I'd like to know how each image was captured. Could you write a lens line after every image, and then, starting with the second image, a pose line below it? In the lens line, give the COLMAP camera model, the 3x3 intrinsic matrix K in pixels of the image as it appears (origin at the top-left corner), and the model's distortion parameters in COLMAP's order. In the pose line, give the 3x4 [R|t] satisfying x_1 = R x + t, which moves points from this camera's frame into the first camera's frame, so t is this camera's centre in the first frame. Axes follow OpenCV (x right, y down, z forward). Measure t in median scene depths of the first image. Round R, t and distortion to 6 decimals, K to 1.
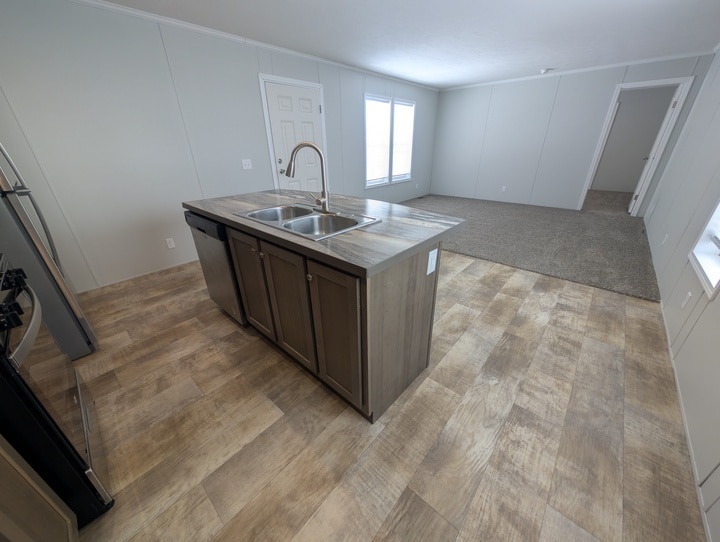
lens RADIAL K [[272.6, 0, 363.0], [0, 272.6, 271.0], [0, 0, 1]] dist [0.000977, 0.000015]
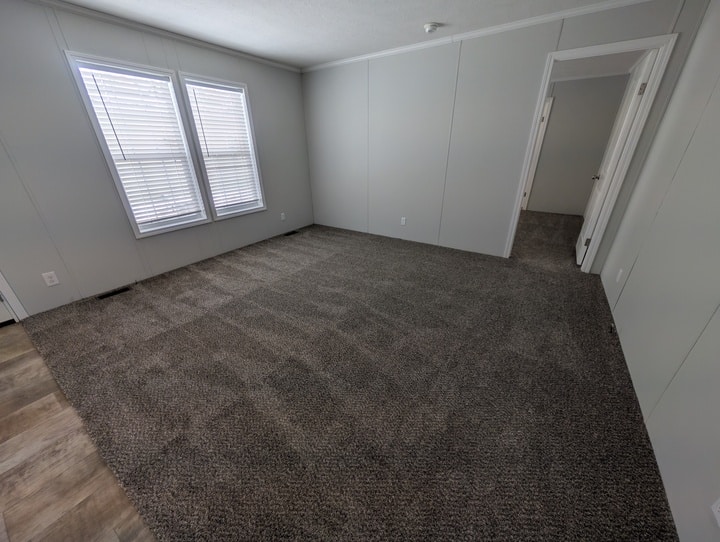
lens RADIAL K [[272.6, 0, 362.8], [0, 272.6, 271.1], [0, 0, 1]] dist [0.000977, 0.000015]
pose [[0.991077, -0.054964, 0.121433, 0.570731], [0.056053, 0.998412, -0.005564, -0.311596], [-0.120935, 0.012322, 0.992584, 0.612721]]
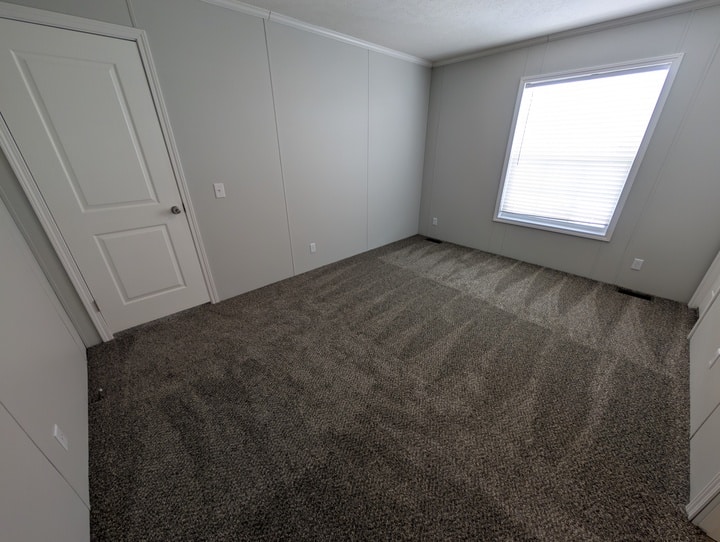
lens RADIAL K [[261.6, 0, 363.6], [0, 261.6, 274.8], [0, 0, 1]] dist [-0.001317, 0.000067]
pose [[-0.082762, 0.441525, -0.893424, 1.109478], [-0.433392, 0.791339, 0.431223, -0.539040], [0.897397, 0.422891, 0.125861, 1.090856]]
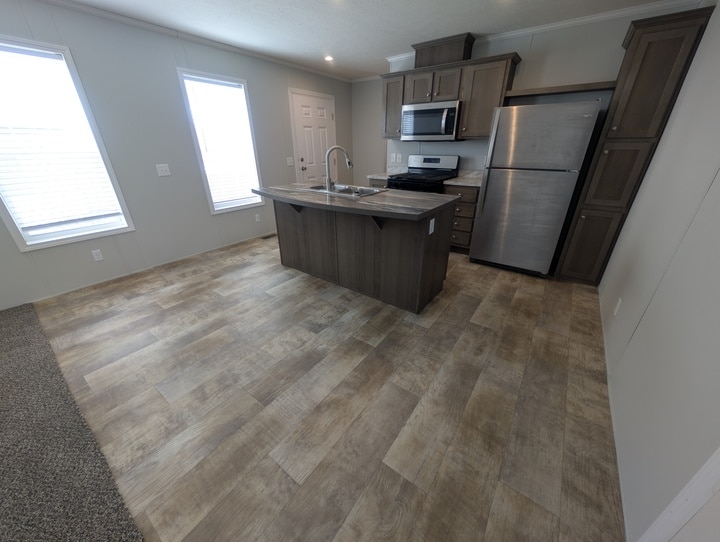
lens RADIAL K [[272.6, 0, 362.3], [0, 272.6, 271.2], [0, 0, 1]] dist [0.000977, 0.000015]
pose [[-0.995767, 0.057312, -0.071852, -0.087925], [-0.018767, 0.638507, 0.769387, -0.528224], [0.089974, 0.767479, -0.634729, 1.107607]]
